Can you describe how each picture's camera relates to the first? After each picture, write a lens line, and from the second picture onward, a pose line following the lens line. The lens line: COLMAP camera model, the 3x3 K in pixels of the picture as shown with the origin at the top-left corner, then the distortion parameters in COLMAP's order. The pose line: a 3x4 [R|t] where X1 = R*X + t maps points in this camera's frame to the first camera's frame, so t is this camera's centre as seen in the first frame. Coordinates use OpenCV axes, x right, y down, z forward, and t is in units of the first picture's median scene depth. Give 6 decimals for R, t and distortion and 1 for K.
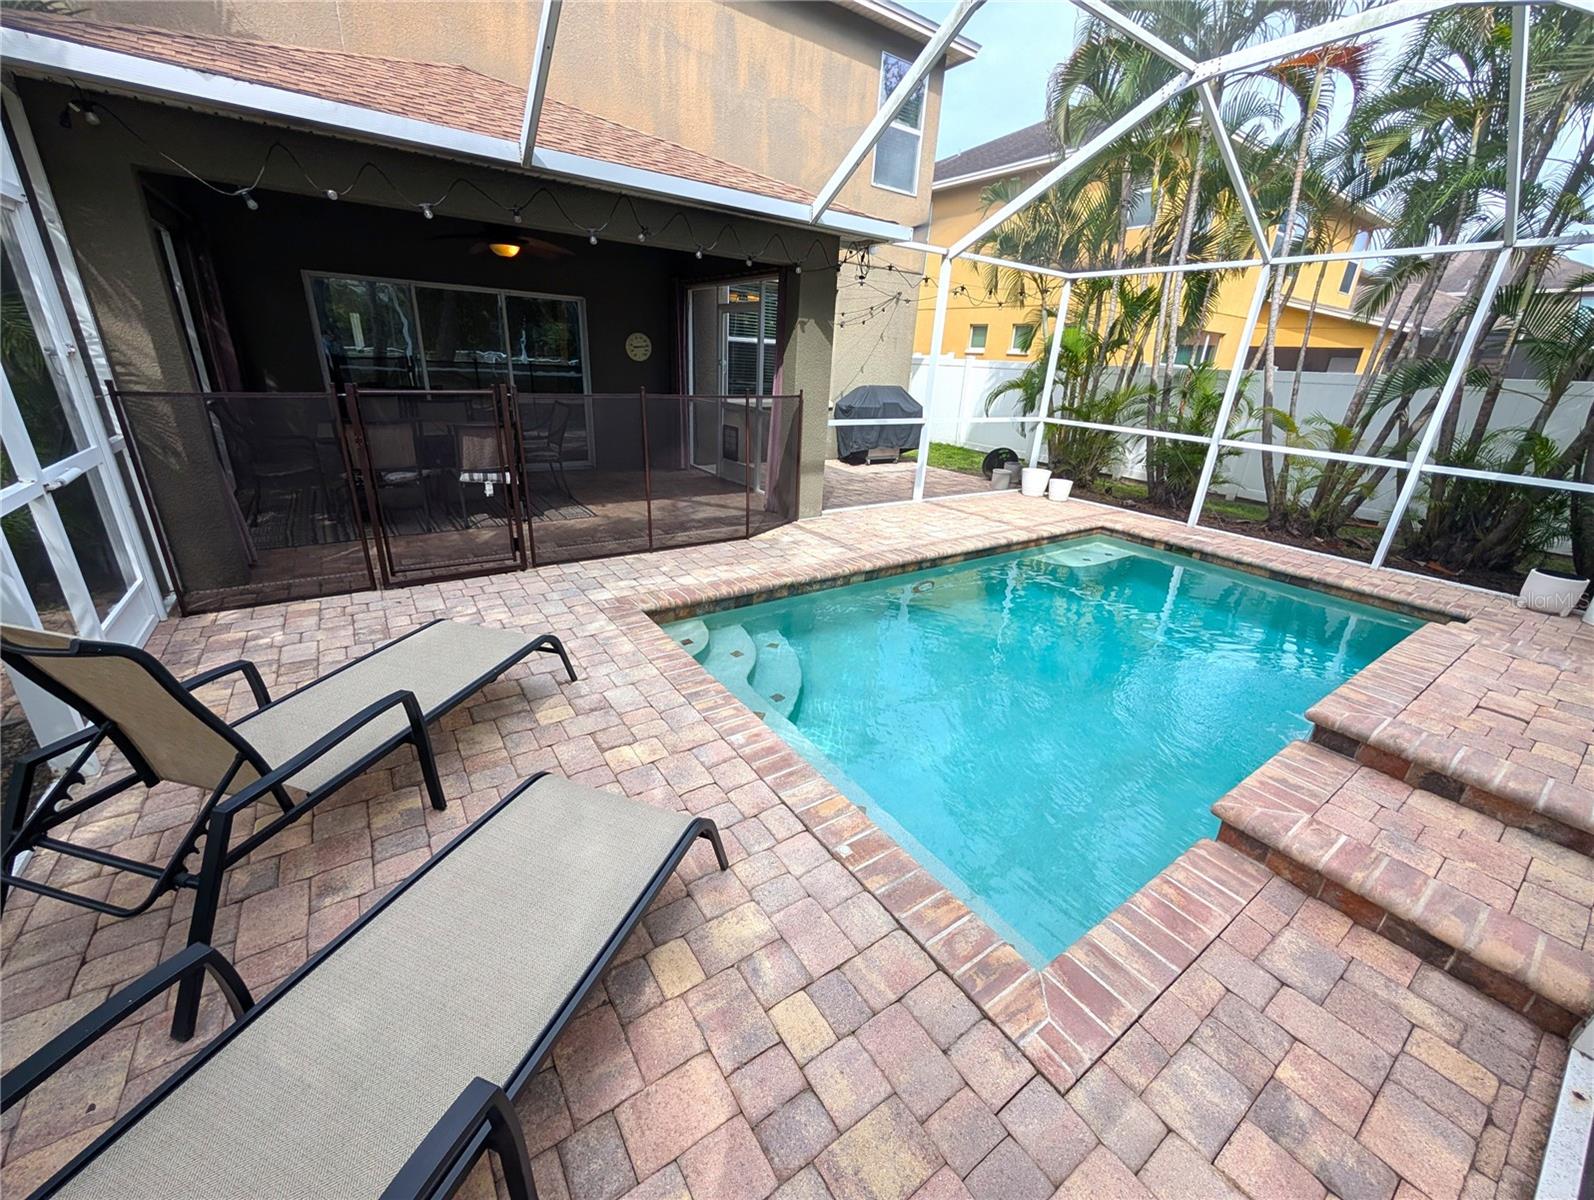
lens RADIAL K [[615.4, 0, 797.5], [0, 615.4, 592.9], [0, 0, 1]] dist [0.000728, -0.000009]
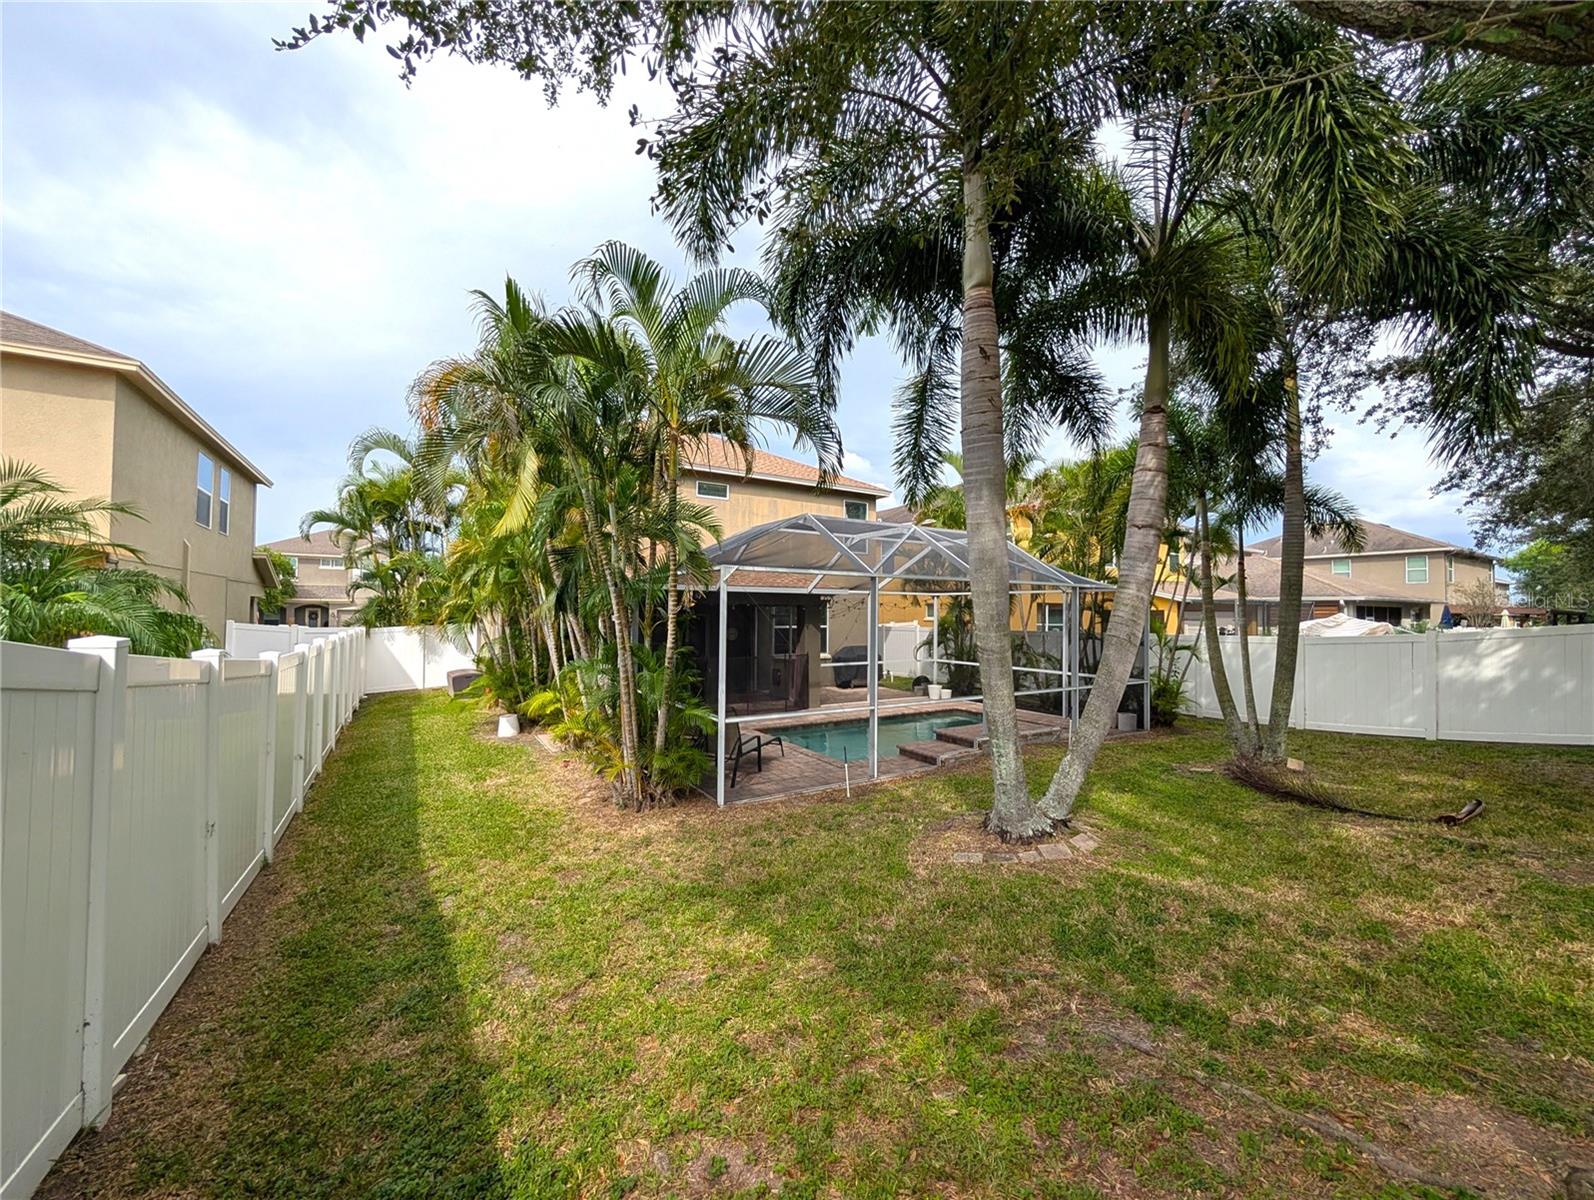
lens RADIAL K [[615.4, 0, 797.5], [0, 615.4, 592.9], [0, 0, 1]] dist [0.000728, -0.000009]
pose [[0.997795, -0.045232, -0.048580, 0.093114], [0.022930, 0.921707, -0.387208, 0.383753], [0.062291, 0.385240, 0.920712, -1.305349]]
